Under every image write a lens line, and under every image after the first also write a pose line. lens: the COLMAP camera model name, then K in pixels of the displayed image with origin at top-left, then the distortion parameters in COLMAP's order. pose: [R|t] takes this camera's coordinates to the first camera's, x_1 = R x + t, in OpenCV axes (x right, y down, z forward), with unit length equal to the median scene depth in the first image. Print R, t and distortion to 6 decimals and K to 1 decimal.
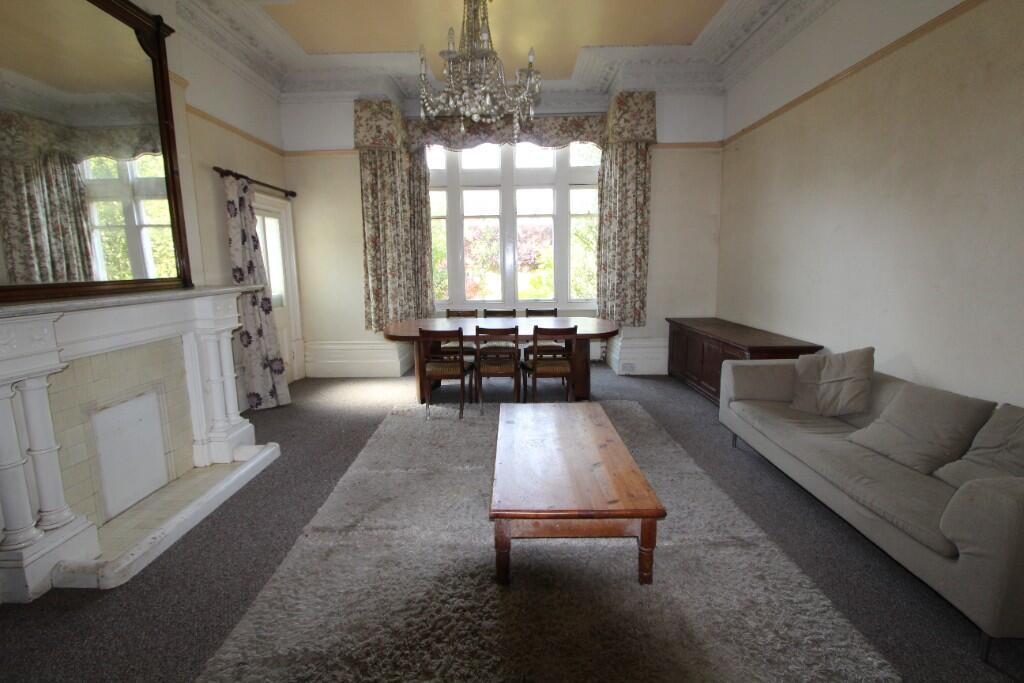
lens RADIAL K [[468.5, 0, 511.7], [0, 468.5, 339.6], [0, 0, 1]] dist [-0.014364, -0.000377]
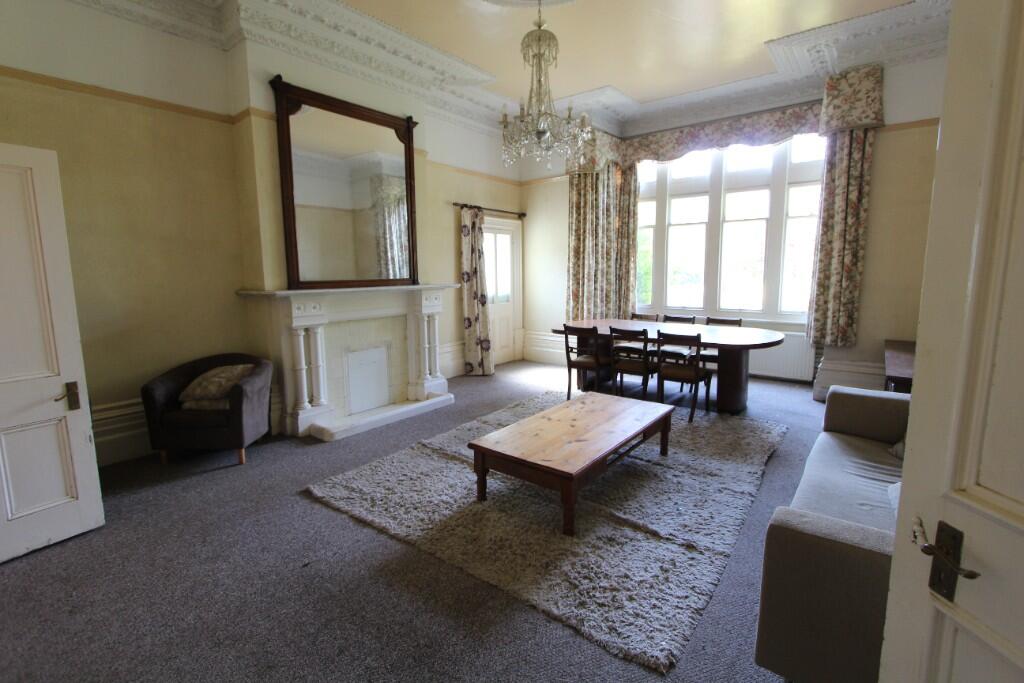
lens RADIAL K [[468.5, 0, 505.7], [0, 468.5, 338.5], [0, 0, 1]] dist [-0.014364, -0.000377]
pose [[0.784443, 0.095872, -0.612746, 0.317431], [-0.103722, 0.994345, 0.022792, 0.000847], [0.611466, 0.045676, 0.789951, -0.030179]]
